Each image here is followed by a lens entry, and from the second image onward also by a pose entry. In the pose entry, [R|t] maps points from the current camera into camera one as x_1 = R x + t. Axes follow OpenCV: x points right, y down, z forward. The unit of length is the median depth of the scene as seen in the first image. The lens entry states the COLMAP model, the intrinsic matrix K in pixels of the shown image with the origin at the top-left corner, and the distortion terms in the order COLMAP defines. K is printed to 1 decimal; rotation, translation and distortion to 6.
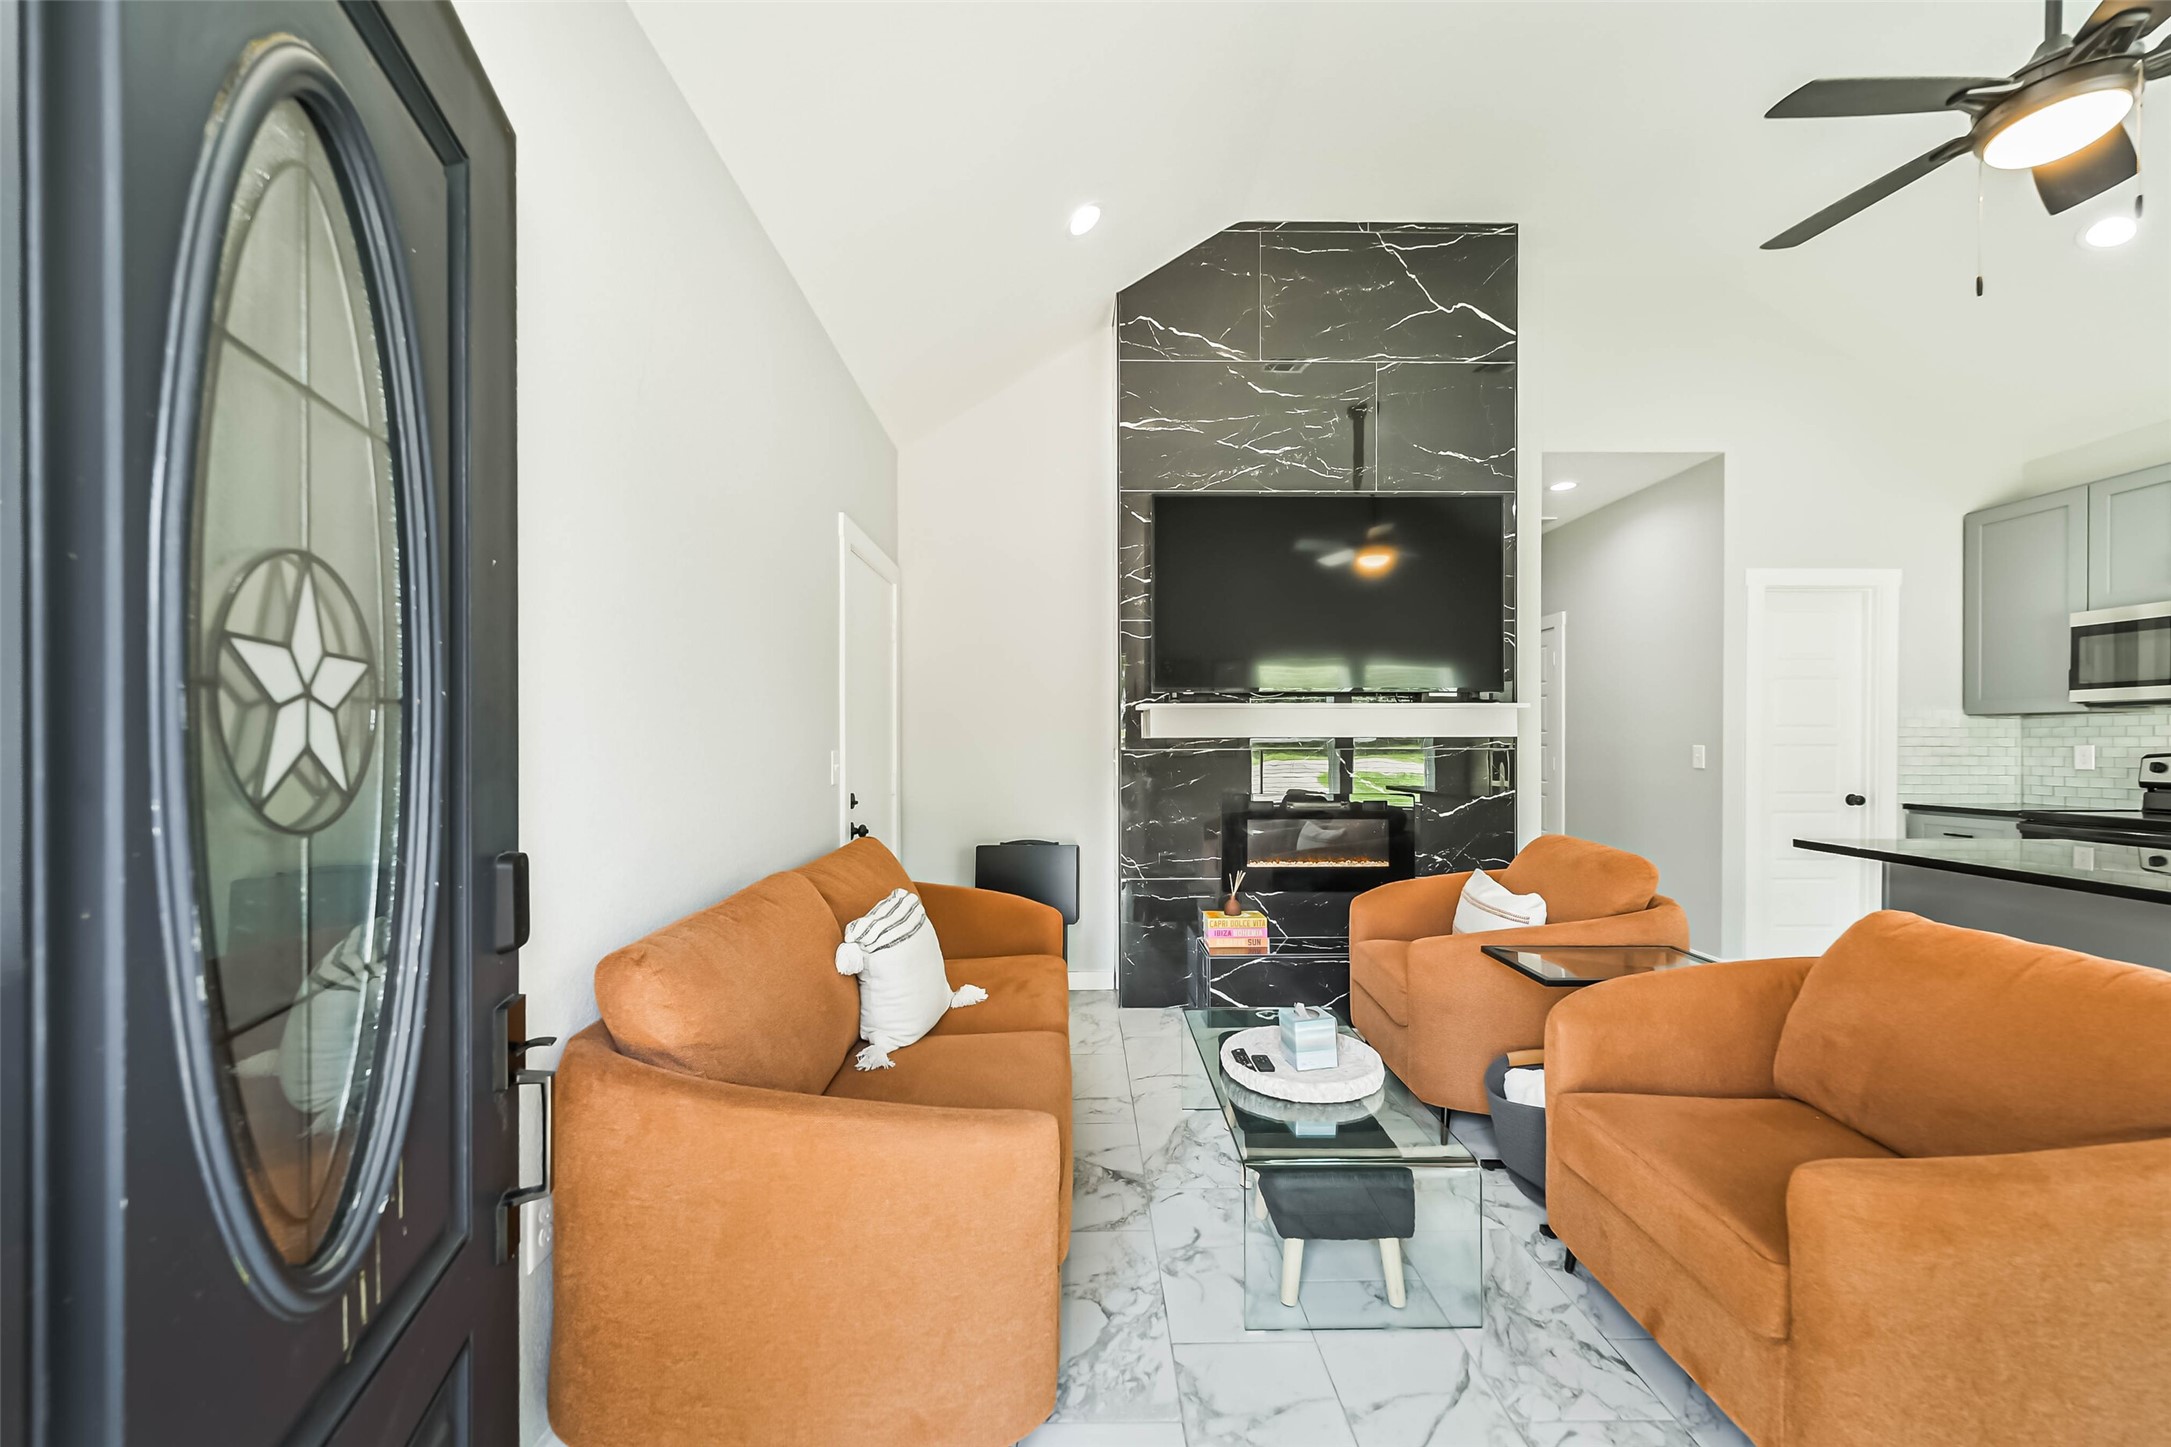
lens RADIAL K [[839.8, 0, 1105.9], [0, 839.8, 746.3], [0, 0, 1]] dist [0.002115, 0.000229]
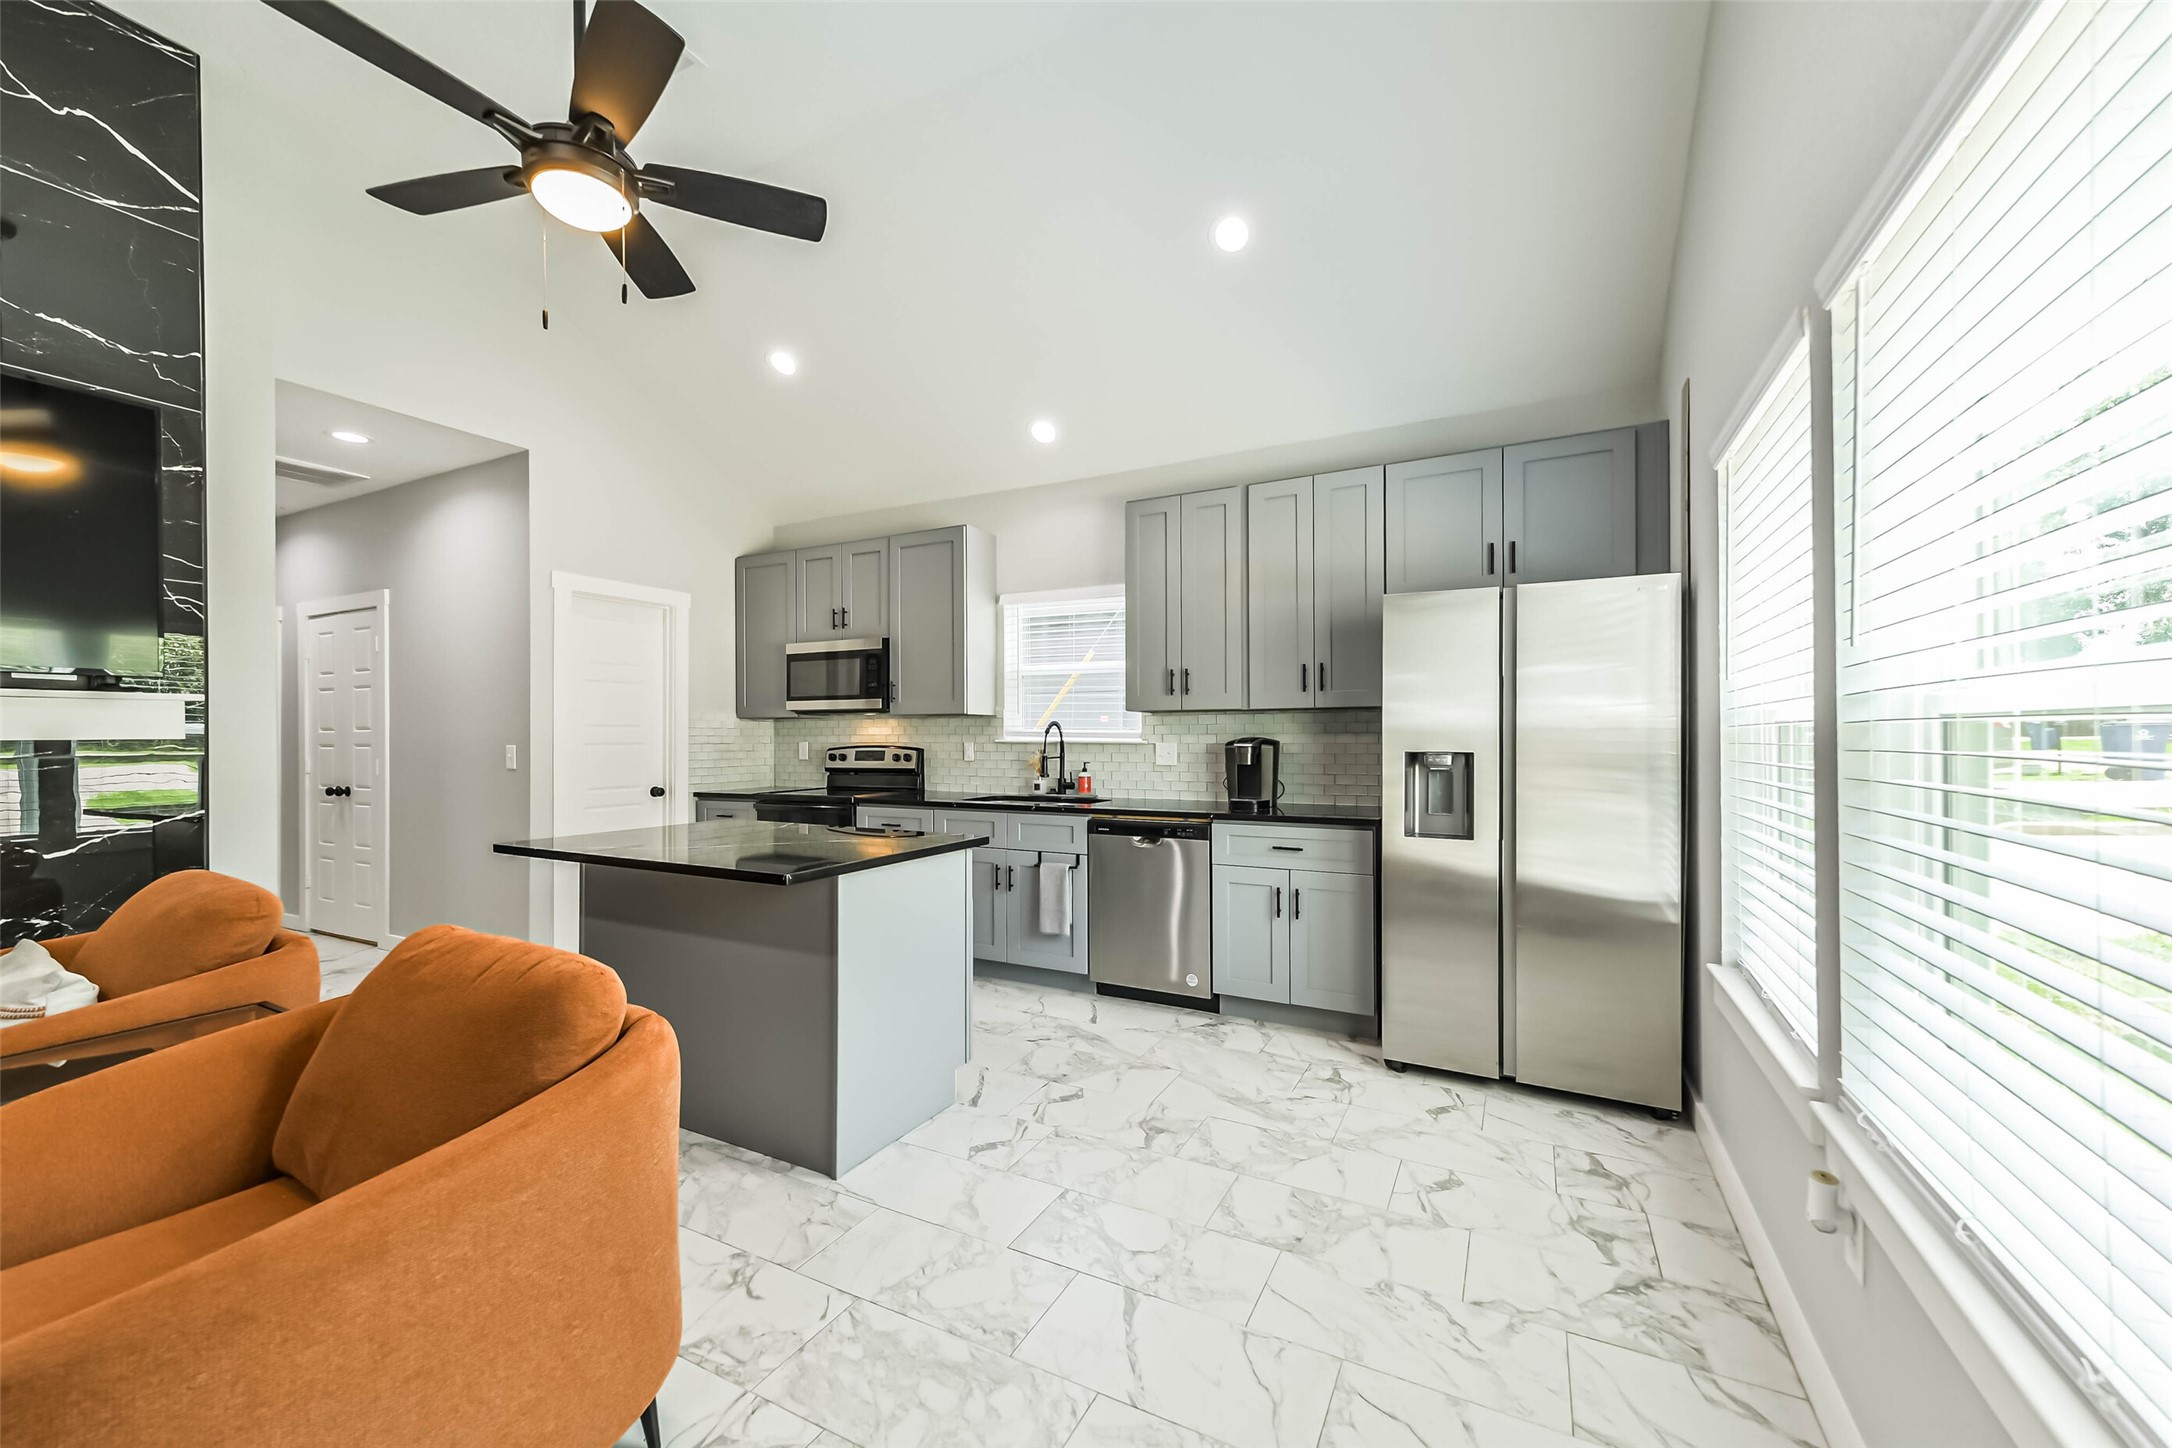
lens RADIAL K [[840.1, 0, 1084.0], [0, 840.1, 733.1], [0, 0, 1]] dist [0.002115, 0.000229]
pose [[0.476329, -0.000564, 0.879267, 0.197077], [0.007956, 0.999962, -0.003668, -0.007525], [-0.879231, 0.008743, 0.476316, -0.049262]]
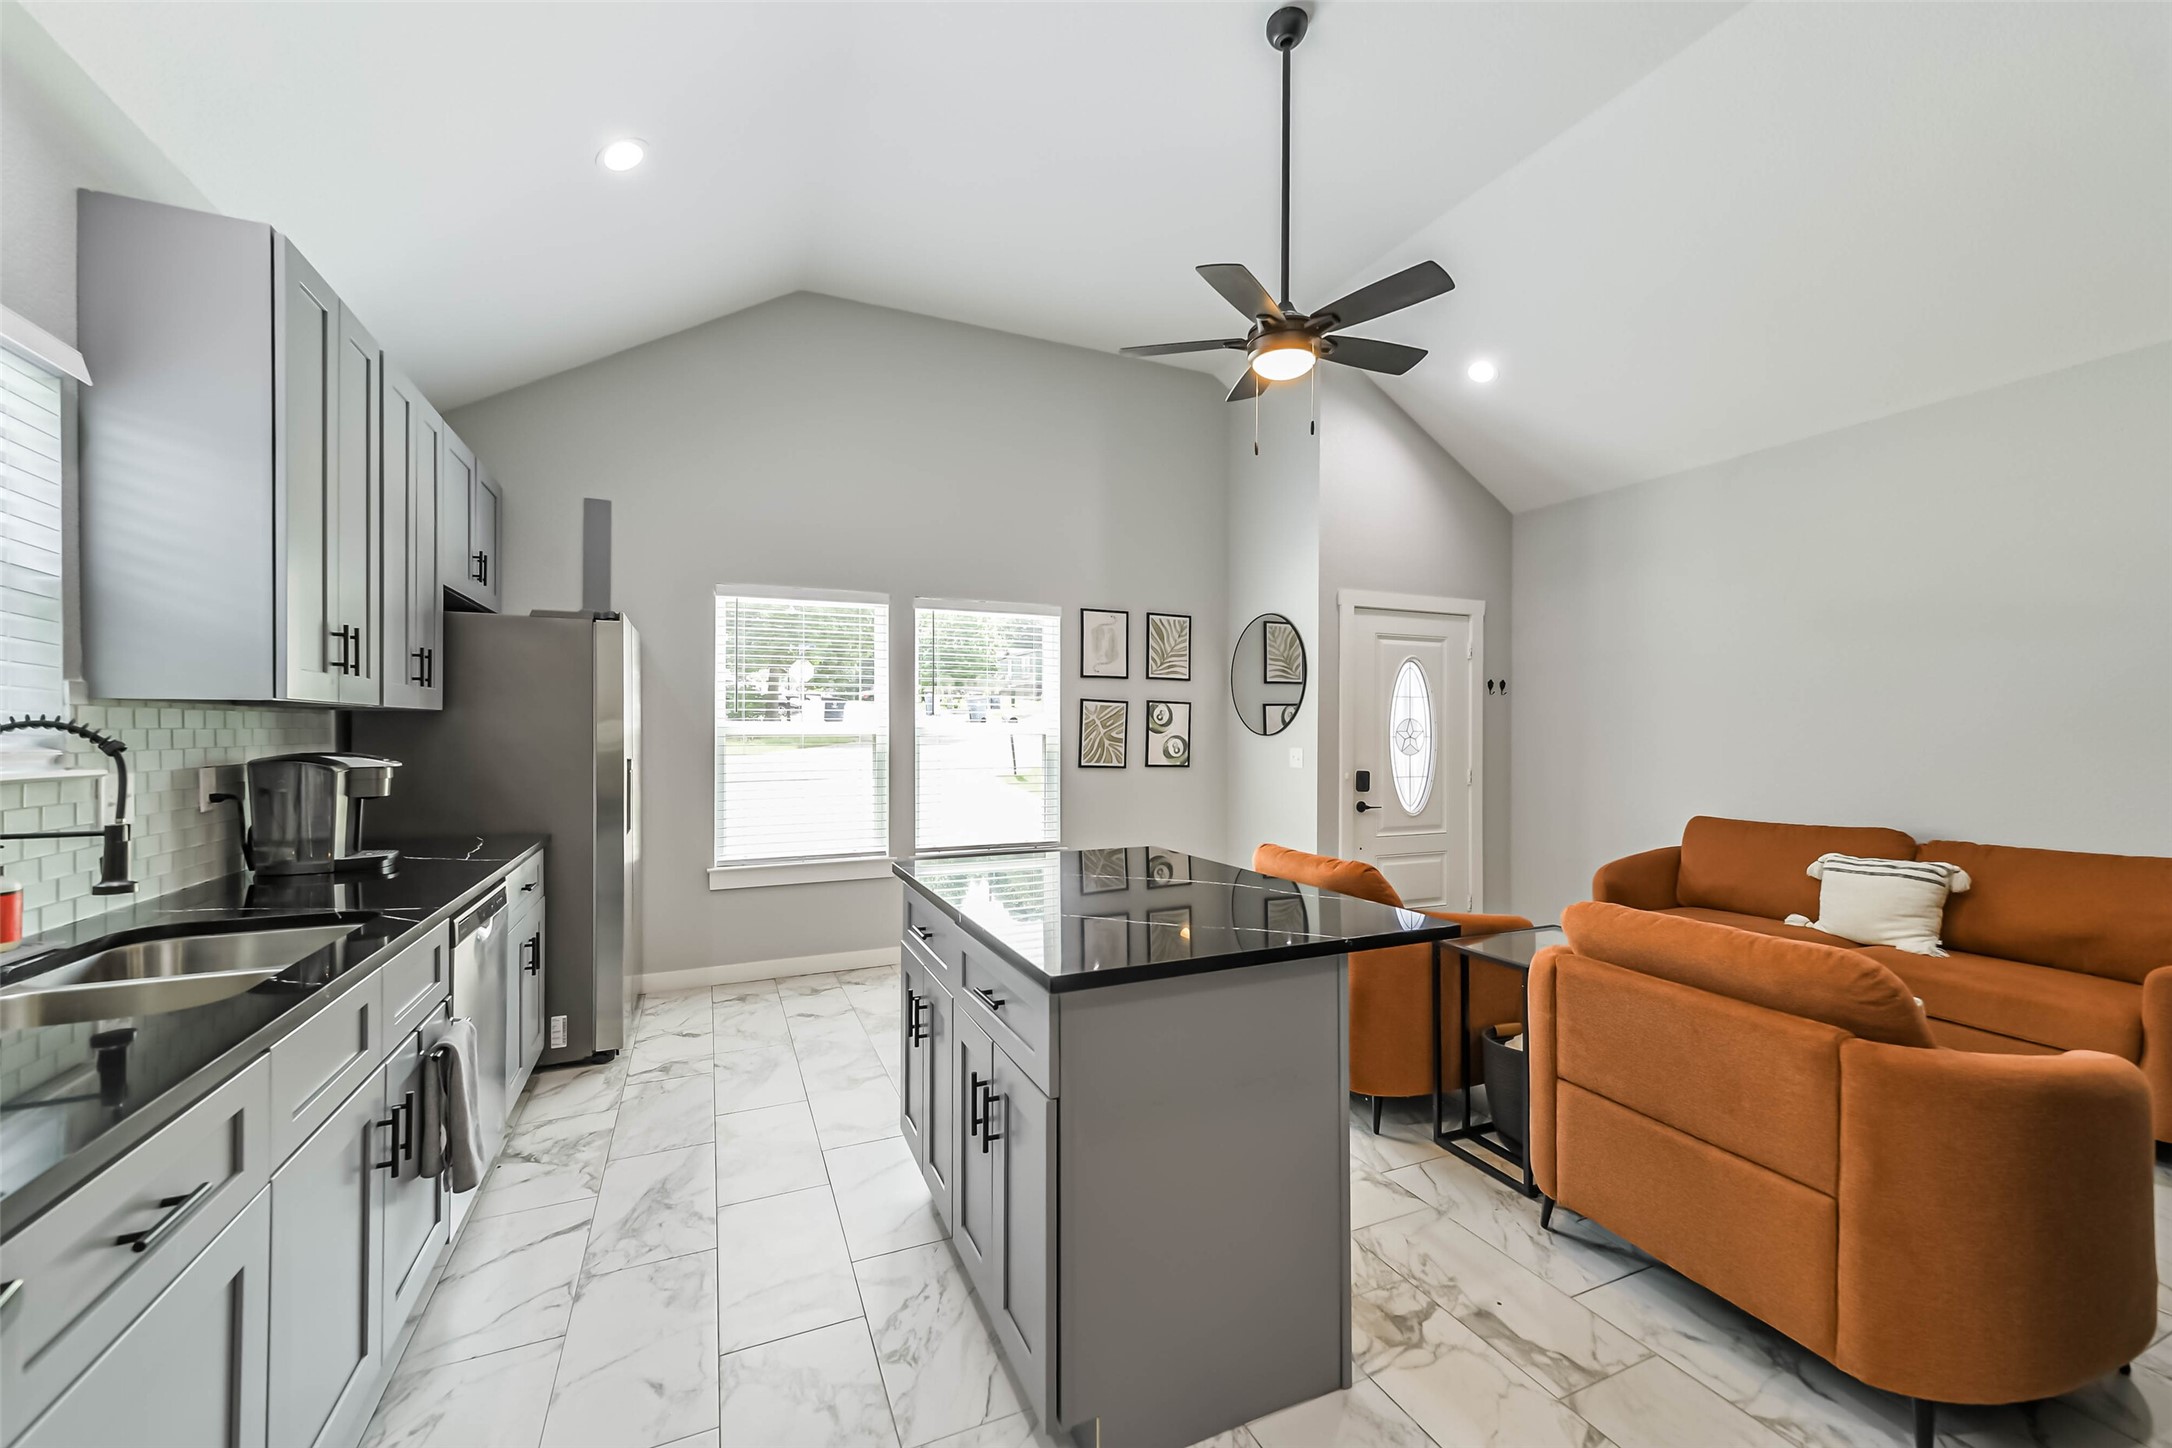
lens RADIAL K [[840.1, 0, 1073.8], [0, 840.1, 729.7], [0, 0, 1]] dist [0.002115, 0.000229]
pose [[-0.922130, -0.002402, -0.386873, 0.946058], [-0.003755, 0.999989, 0.002741, -0.024966], [0.386862, 0.003981, -0.922129, 1.048428]]
